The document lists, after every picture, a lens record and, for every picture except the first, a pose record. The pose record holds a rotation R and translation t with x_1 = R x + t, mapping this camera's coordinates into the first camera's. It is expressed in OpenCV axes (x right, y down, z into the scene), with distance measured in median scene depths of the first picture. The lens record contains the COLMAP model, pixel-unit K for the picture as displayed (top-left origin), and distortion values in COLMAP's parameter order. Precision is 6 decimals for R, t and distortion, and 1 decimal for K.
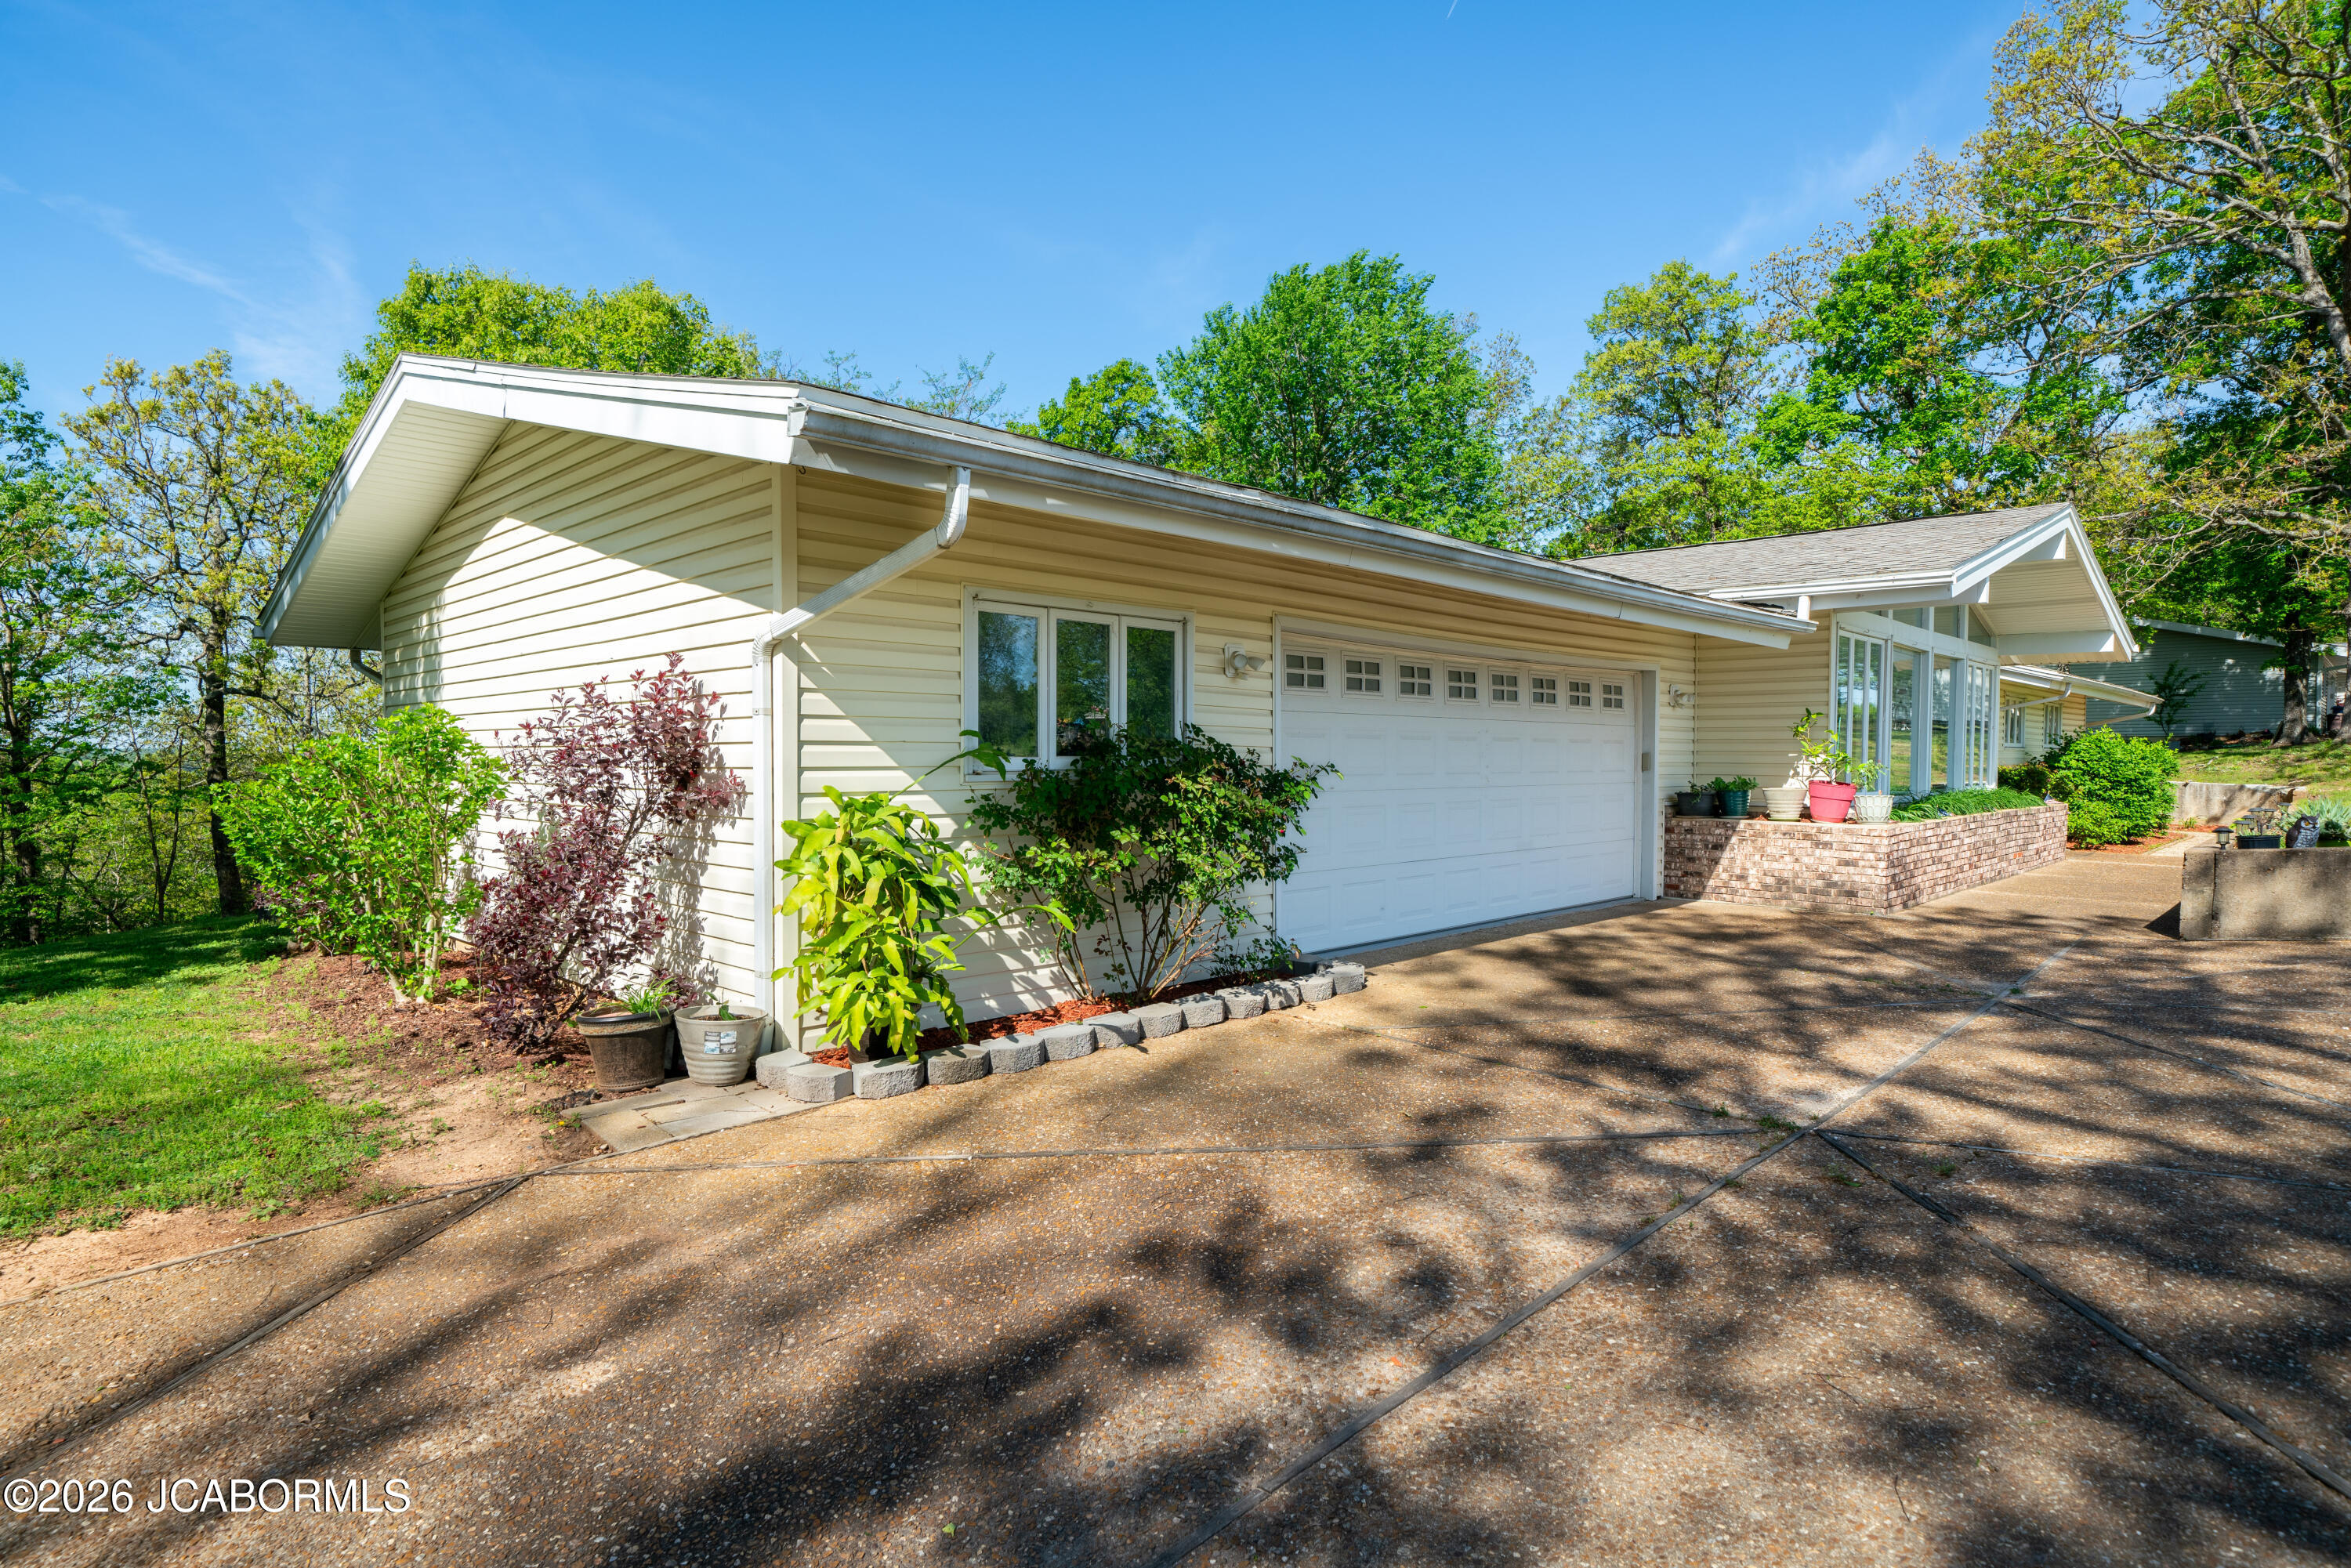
lens RADIAL K [[1211.2, 0, 1173.0], [0, 1211.2, 786.6], [0, 0, 1]] dist [0.004721, 0.000247]
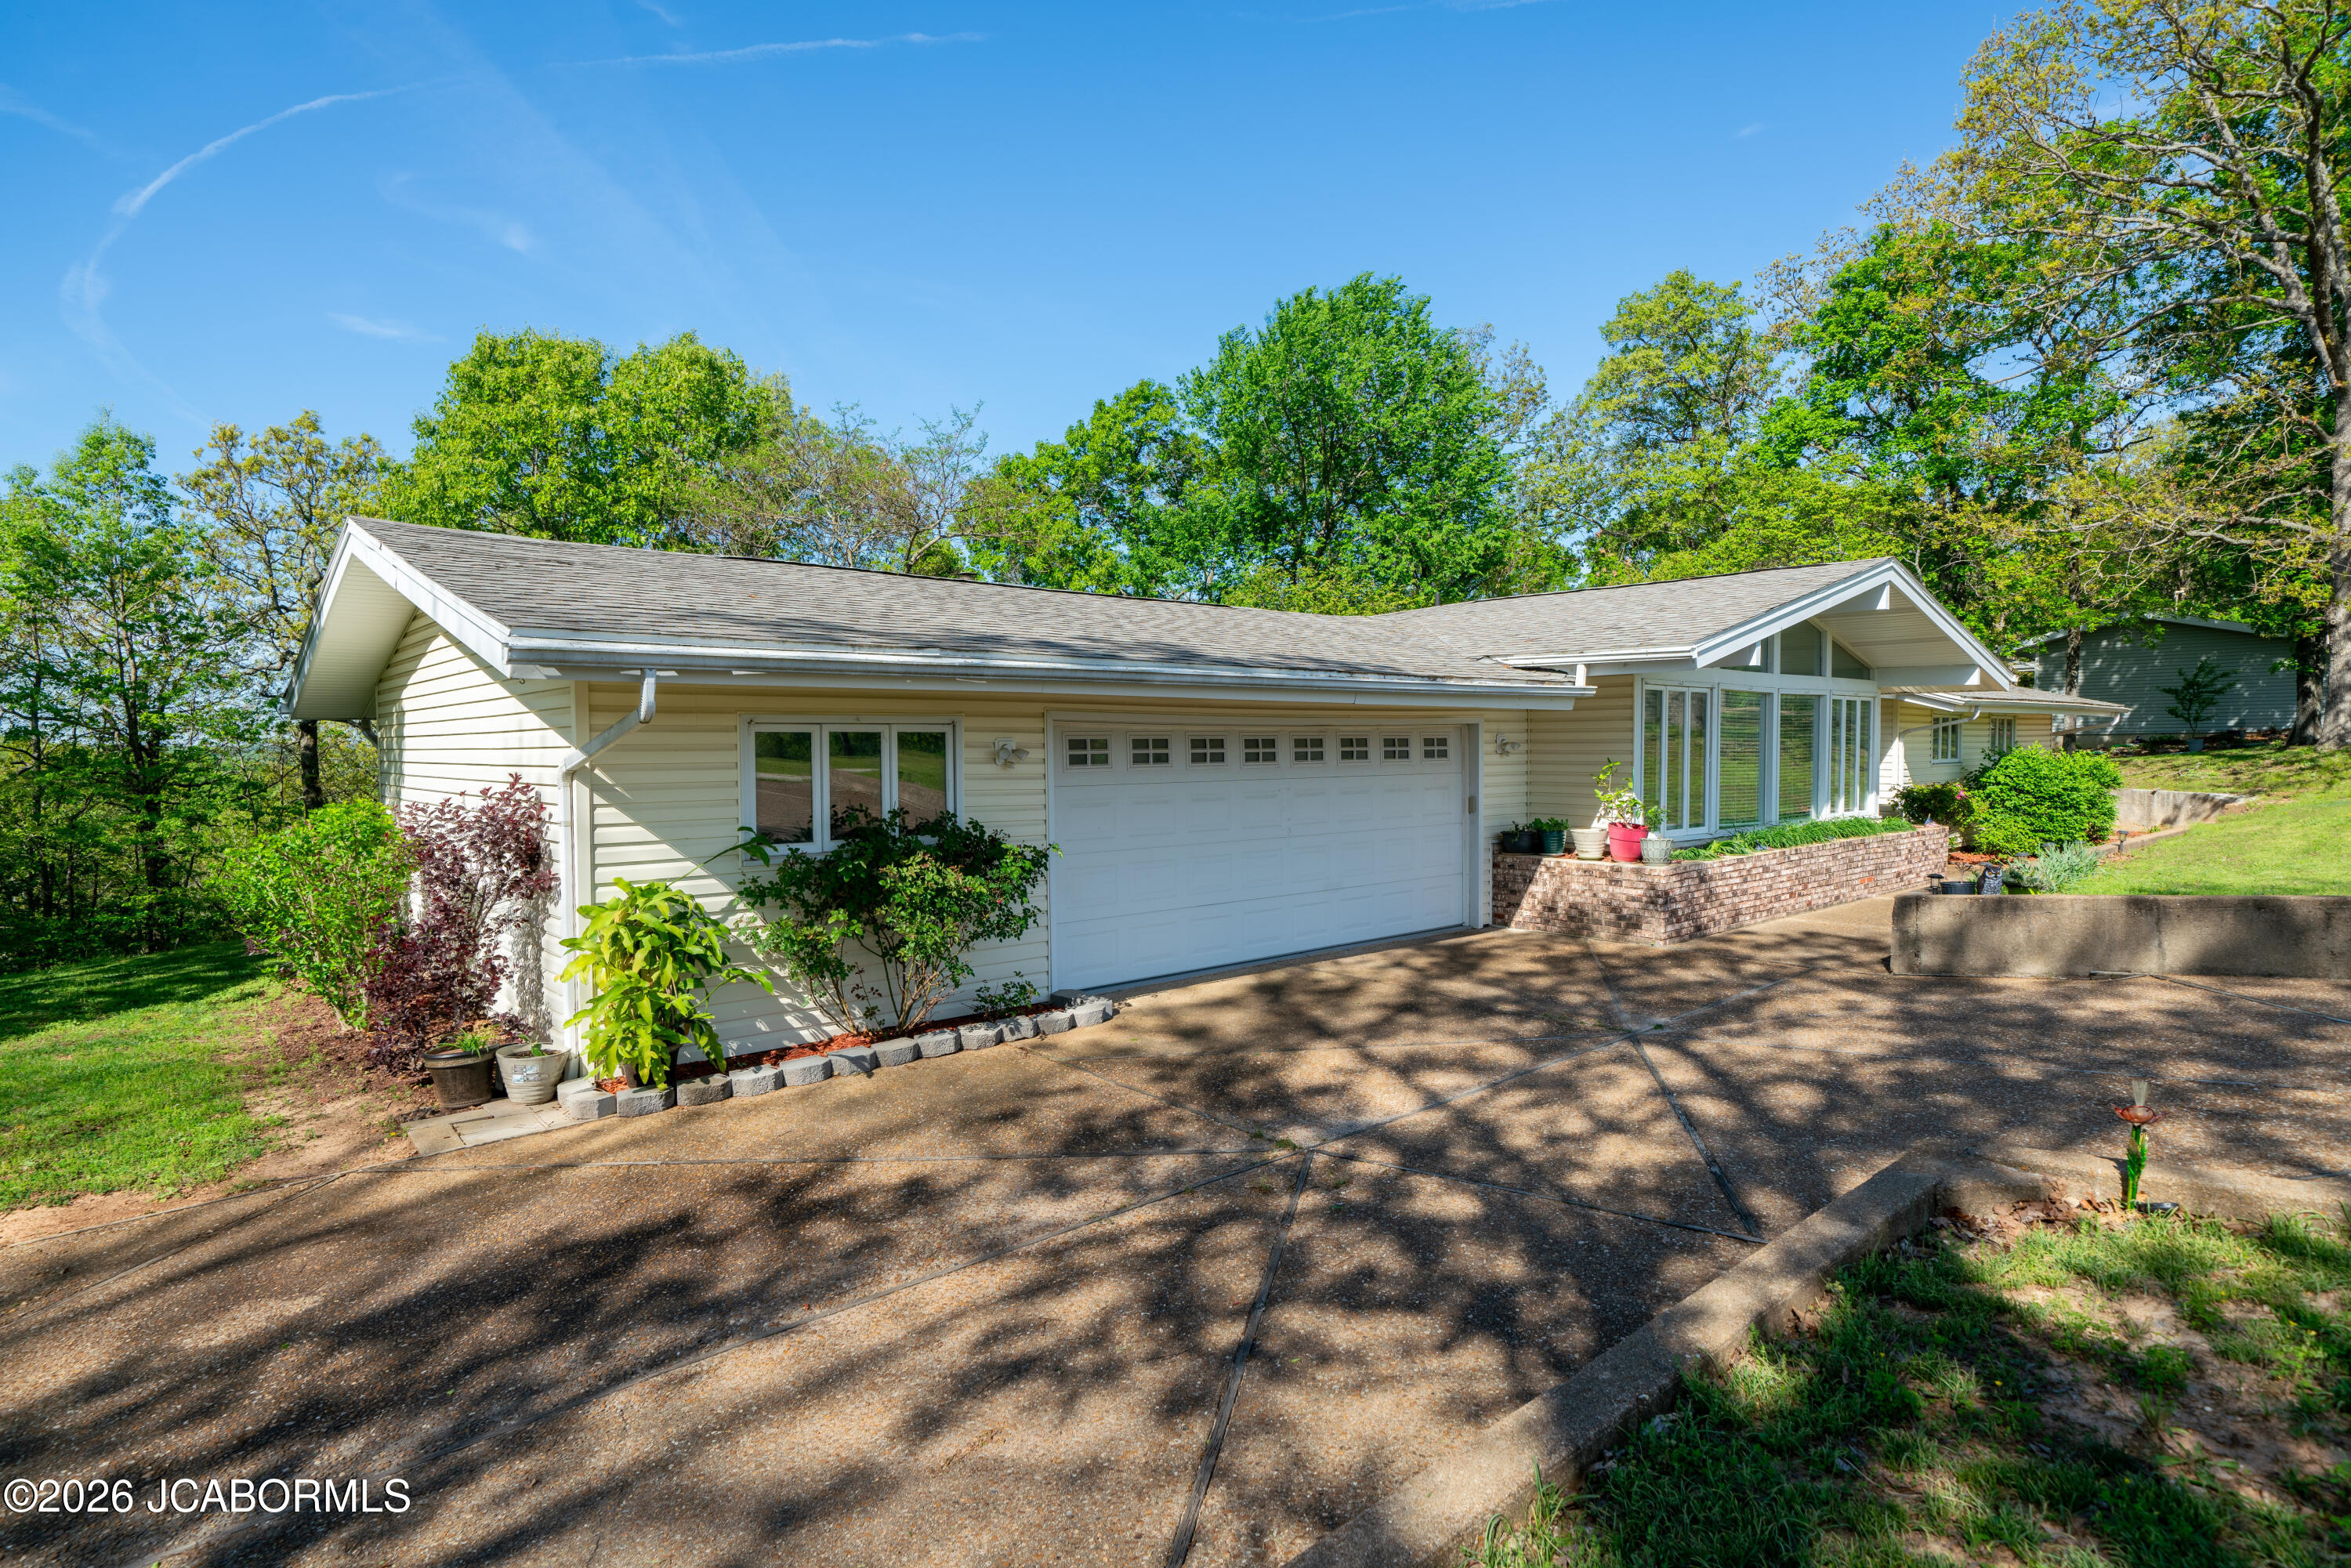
lens RADIAL K [[1211.2, 0, 1184.0], [0, 1211.2, 776.0], [0, 0, 1]] dist [0.004721, 0.000247]
pose [[0.997701, -0.007374, -0.067369, 0.155972], [0.007655, 0.999963, 0.003918, -0.041244], [0.067338, -0.004425, 0.997720, -0.102607]]
